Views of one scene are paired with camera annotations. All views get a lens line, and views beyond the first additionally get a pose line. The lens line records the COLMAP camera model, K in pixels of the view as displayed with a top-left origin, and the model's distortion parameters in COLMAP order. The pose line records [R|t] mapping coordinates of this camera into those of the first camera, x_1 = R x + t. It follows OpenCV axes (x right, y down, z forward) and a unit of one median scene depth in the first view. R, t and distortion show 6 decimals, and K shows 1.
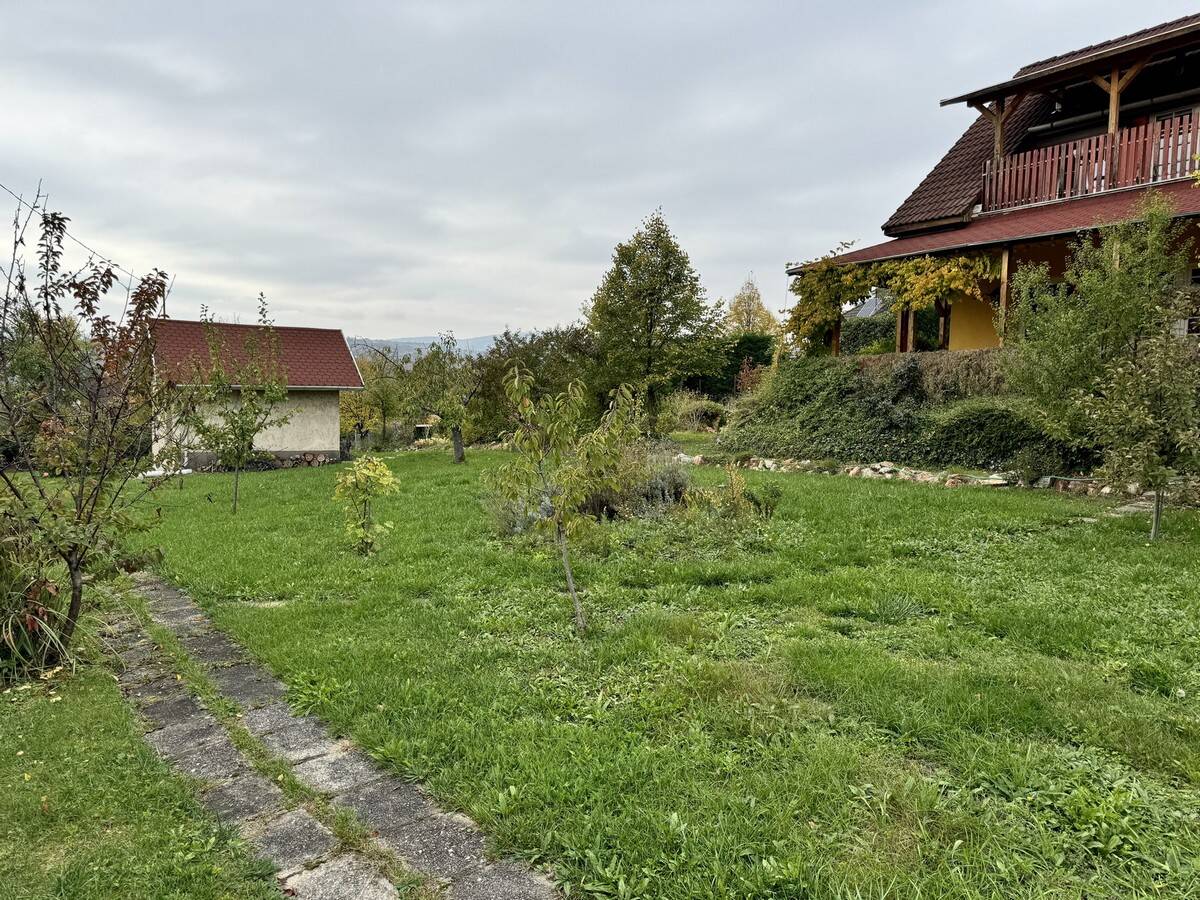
lens RADIAL K [[839.8, 0, 600.0], [0, 839.8, 450.0], [0, 0, 1]] dist [0.096641, -0.142443]
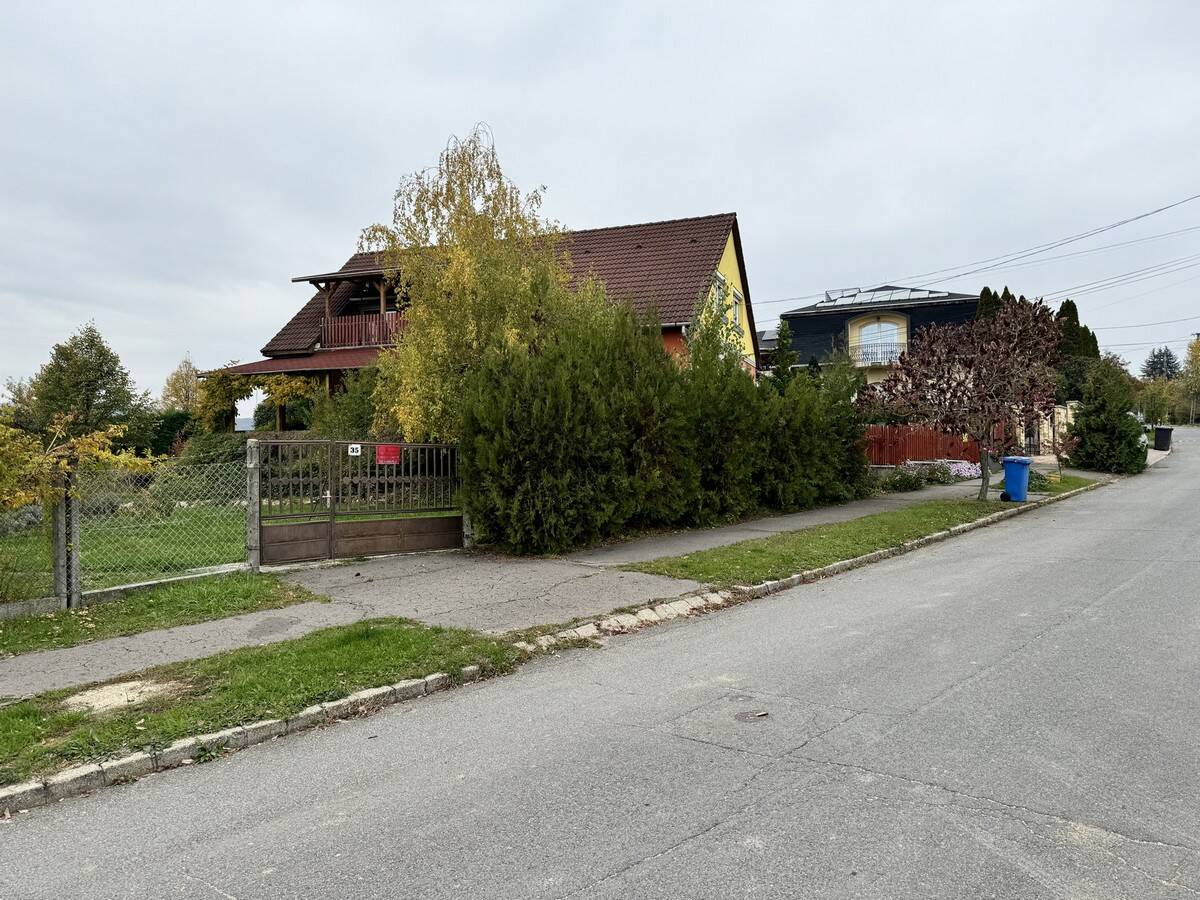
lens RADIAL K [[827.7, 0, 601.1], [0, 827.7, 461.9], [0, 0, 1]] dist [-0.001746, -0.001315]
pose [[0.811280, -0.016011, 0.584439, -0.053229], [0.056567, 0.997085, -0.051207, 0.055348], [-0.581915, 0.074604, 0.809820, -0.595414]]
